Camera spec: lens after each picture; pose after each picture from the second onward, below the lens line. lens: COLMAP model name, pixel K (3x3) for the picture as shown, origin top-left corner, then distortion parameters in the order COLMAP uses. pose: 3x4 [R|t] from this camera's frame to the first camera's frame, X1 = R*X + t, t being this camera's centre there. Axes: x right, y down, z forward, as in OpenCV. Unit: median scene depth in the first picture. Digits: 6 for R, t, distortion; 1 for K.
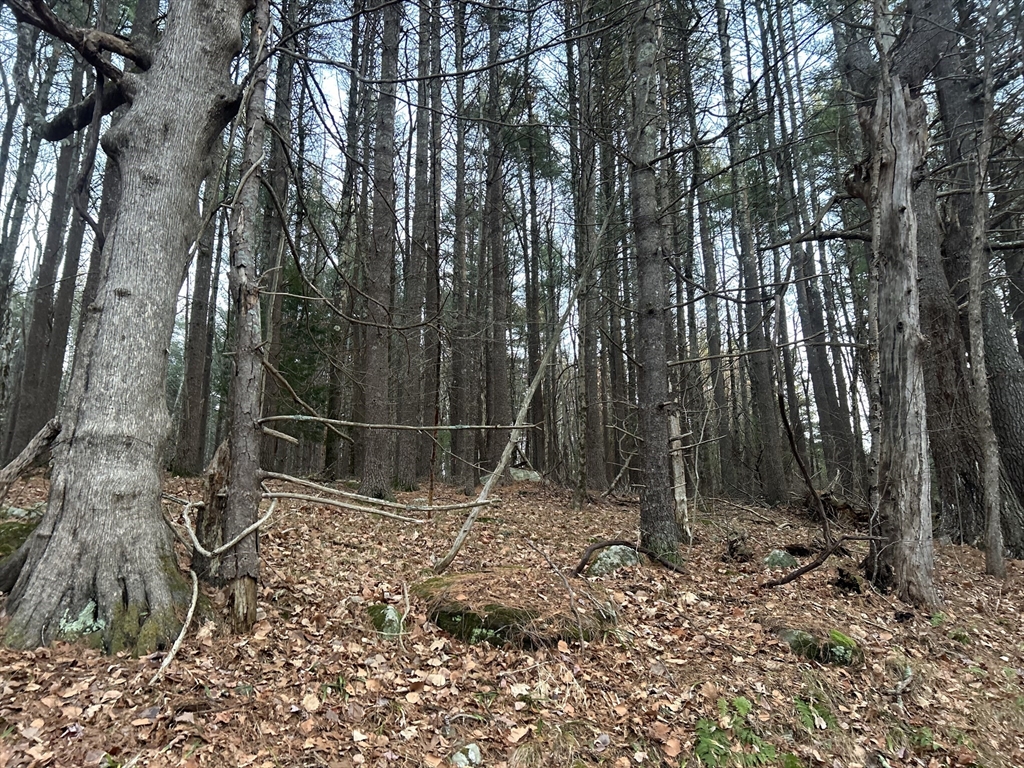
lens RADIAL K [[761.8, 0, 505.9], [0, 761.8, 393.4], [0, 0, 1]] dist [0.050527, -0.045187]
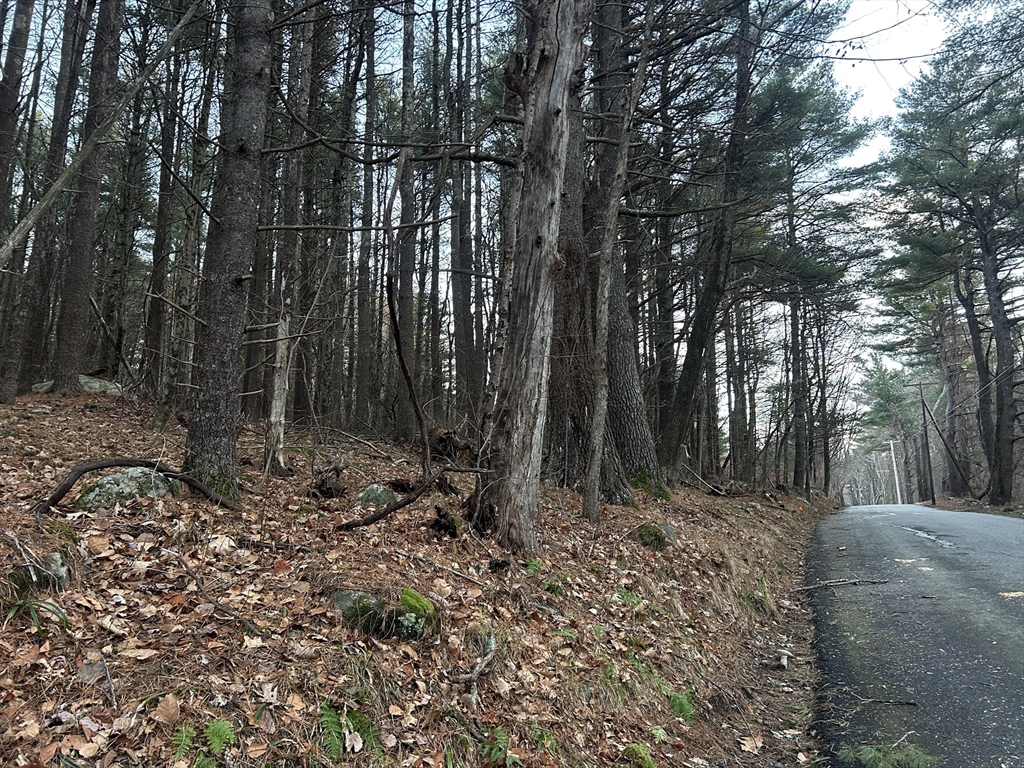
lens RADIAL K [[761.8, 0, 507.4], [0, 761.8, 381.1], [0, 0, 1]] dist [0.050527, -0.045187]
pose [[0.894875, 0.100504, 0.434854, 0.130914], [-0.126609, 0.991456, 0.031399, 0.058144], [-0.427983, -0.083154, 0.899953, 0.242771]]
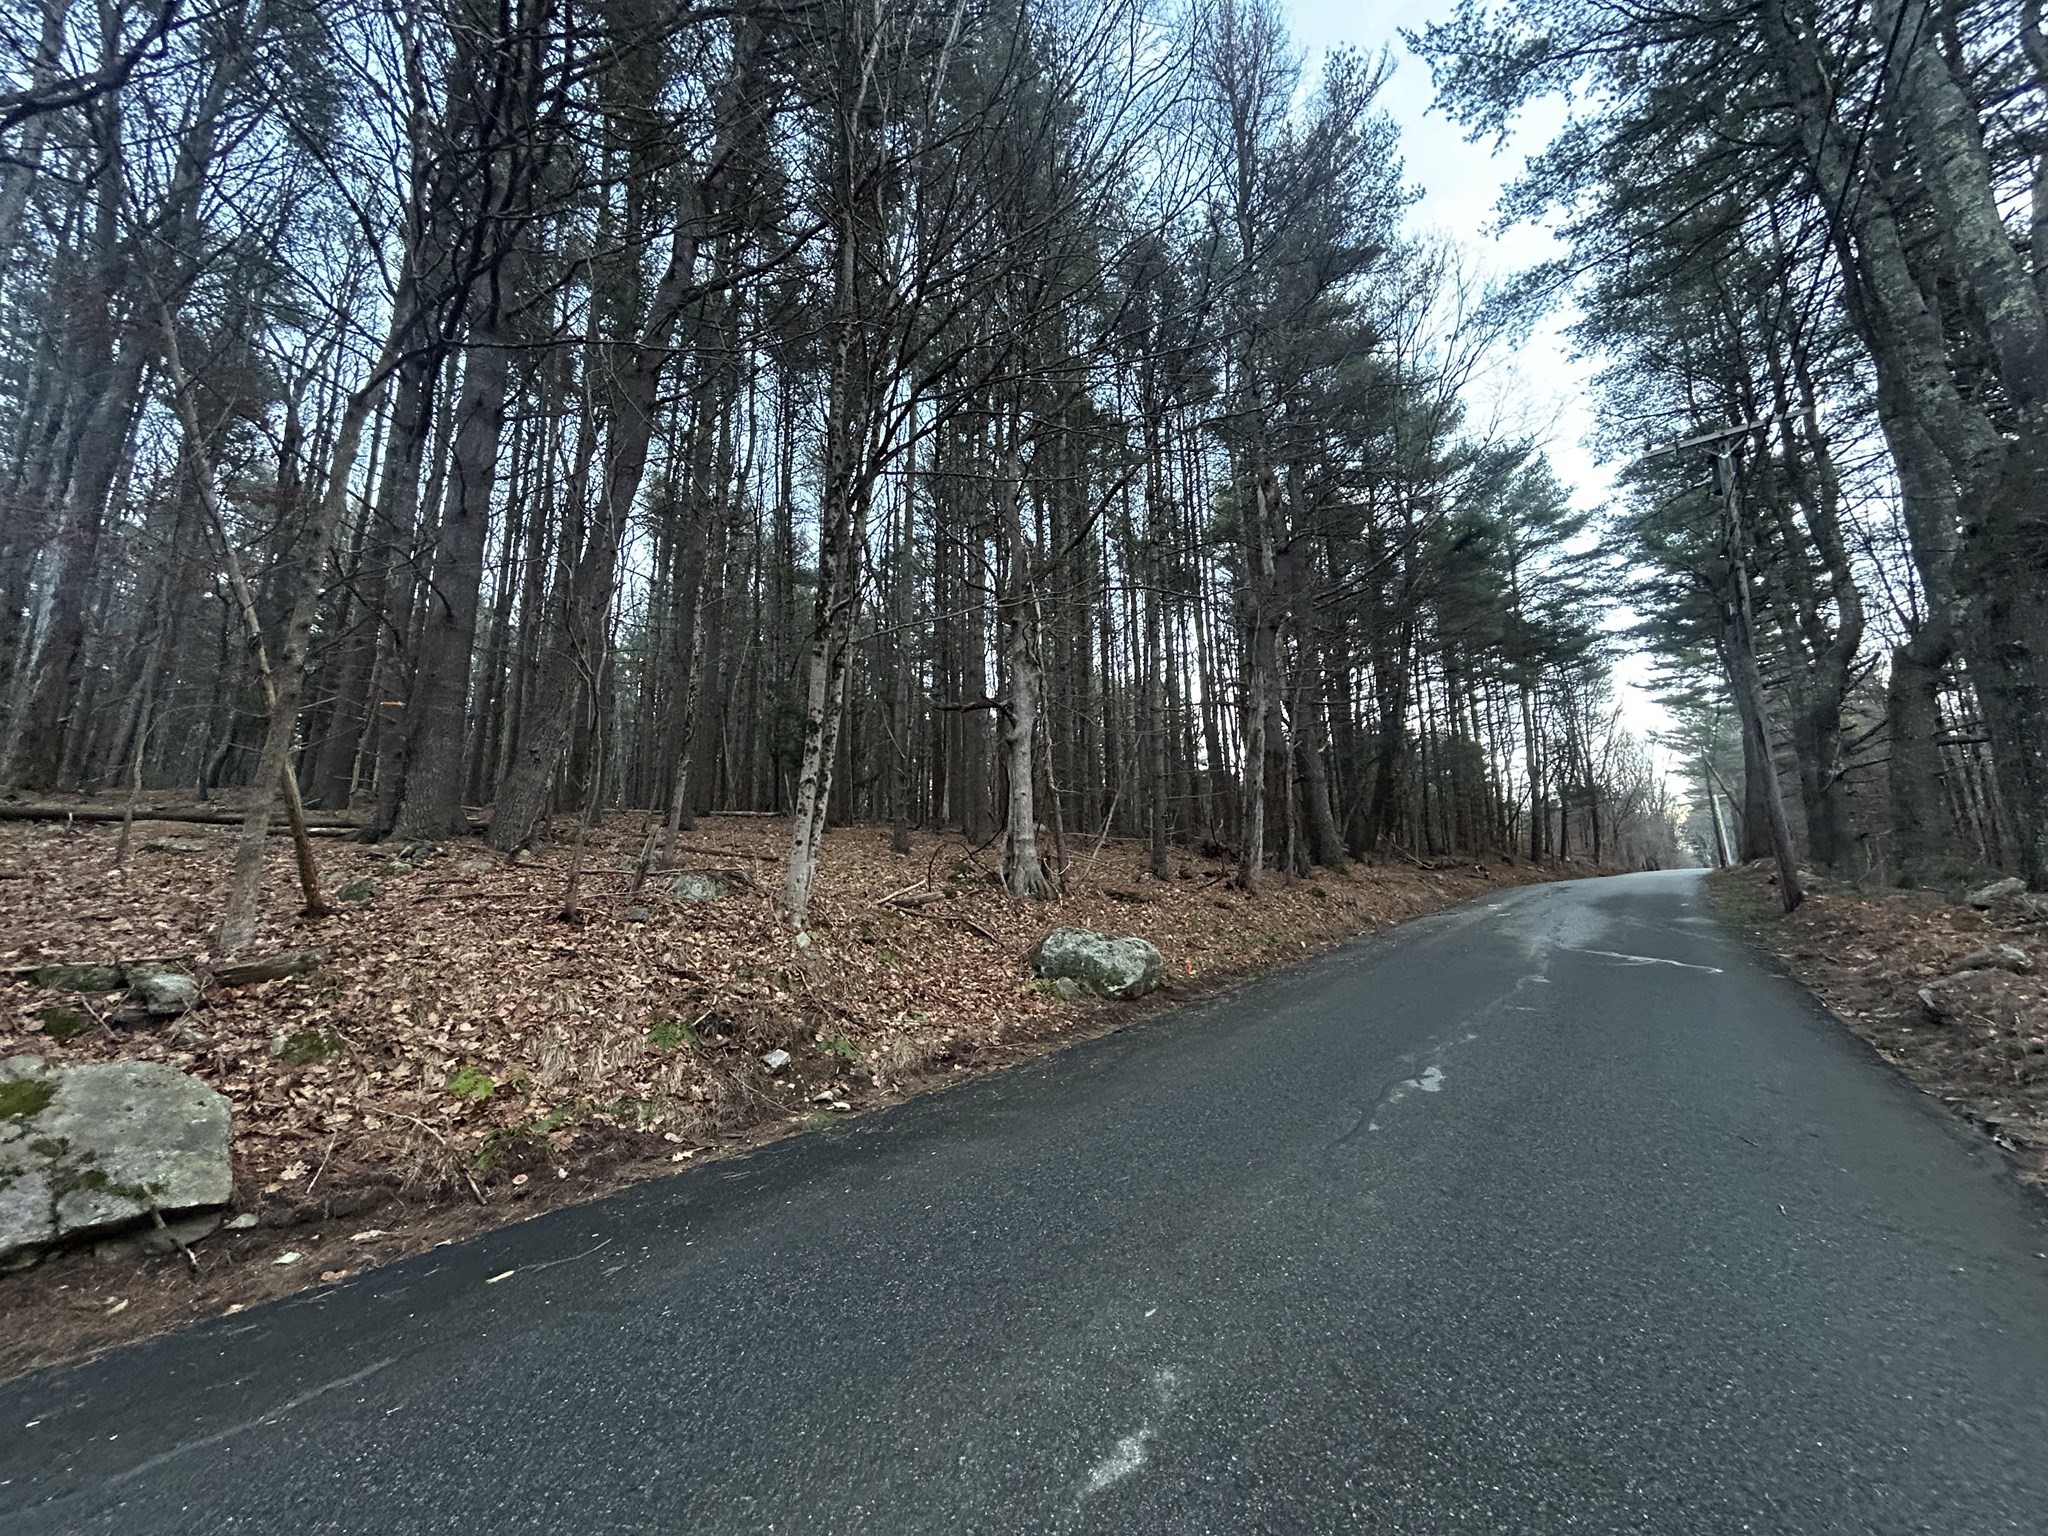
lens RADIAL K [[826.9, 0, 1026.8], [0, 826.9, 758.0], [0, 0, 1]] dist [-0.003457, -0.000061]
pose [[0.983525, 0.030065, 0.178252, -0.748303], [-0.041454, 0.997306, 0.060514, -0.331964], [-0.175953, -0.066906, 0.982122, -1.611002]]
